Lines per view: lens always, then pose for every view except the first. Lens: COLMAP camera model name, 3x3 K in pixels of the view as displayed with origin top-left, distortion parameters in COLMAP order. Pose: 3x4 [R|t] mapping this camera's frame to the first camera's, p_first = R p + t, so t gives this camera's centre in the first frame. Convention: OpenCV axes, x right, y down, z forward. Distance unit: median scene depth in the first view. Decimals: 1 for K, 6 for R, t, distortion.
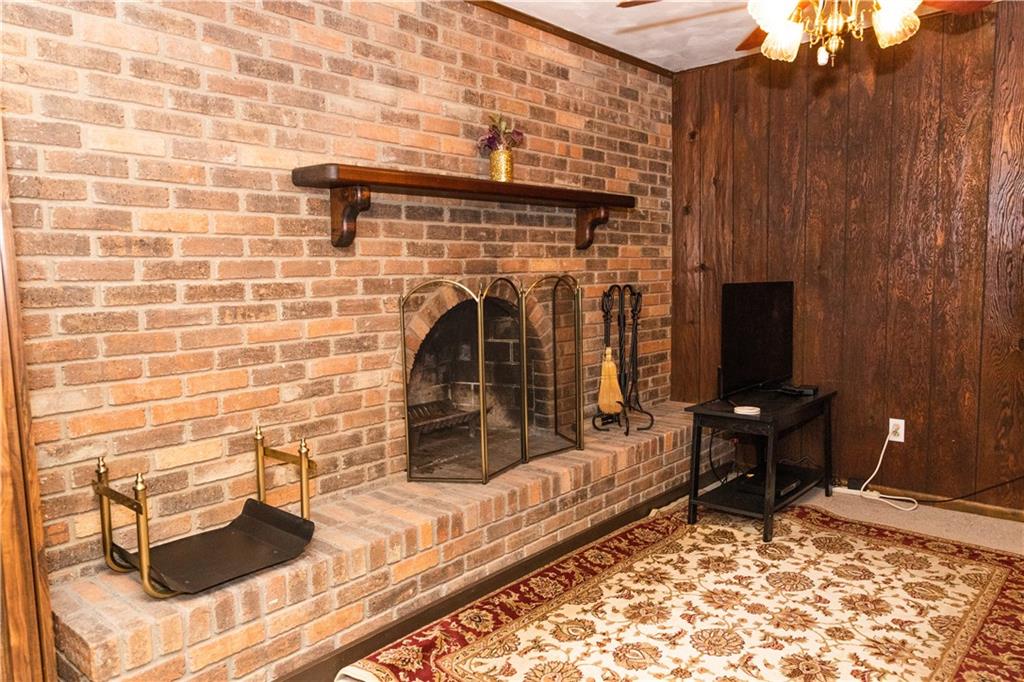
lens RADIAL K [[696.9, 0, 517.4], [0, 696.9, 339.3], [0, 0, 1]] dist [0.006434, -0.001408]
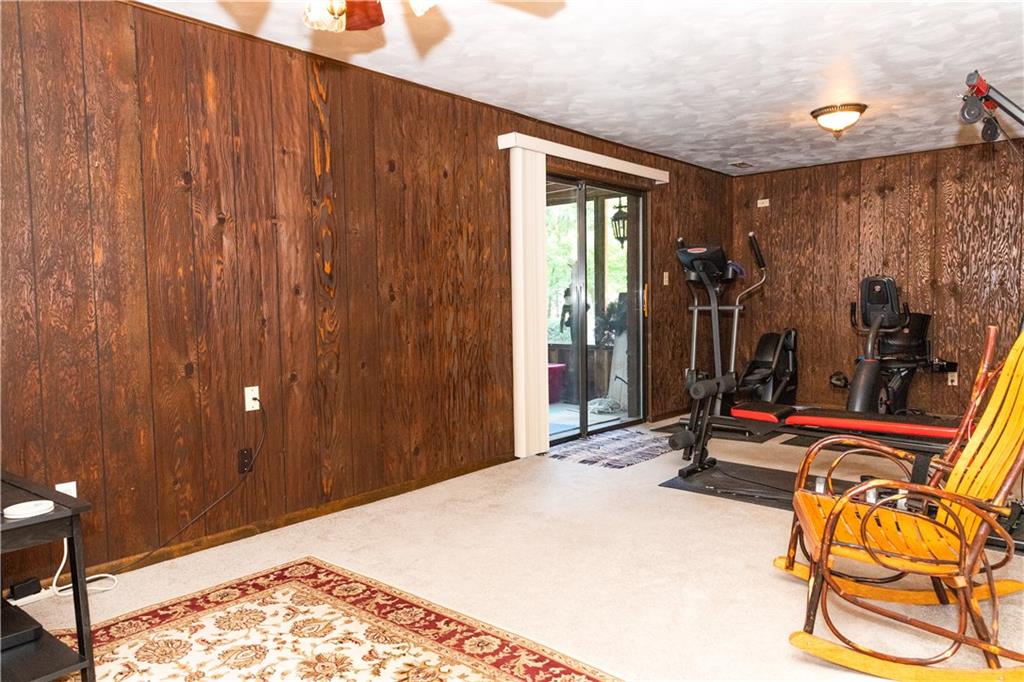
lens RADIAL K [[696.9, 0, 517.4], [0, 696.9, 343.6], [0, 0, 1]] dist [0.006434, -0.001408]
pose [[-0.005003, -0.036901, 0.999306, -0.301317], [0.111658, 0.993049, 0.037229, -0.016780], [-0.993734, 0.111767, -0.000848, 0.630754]]
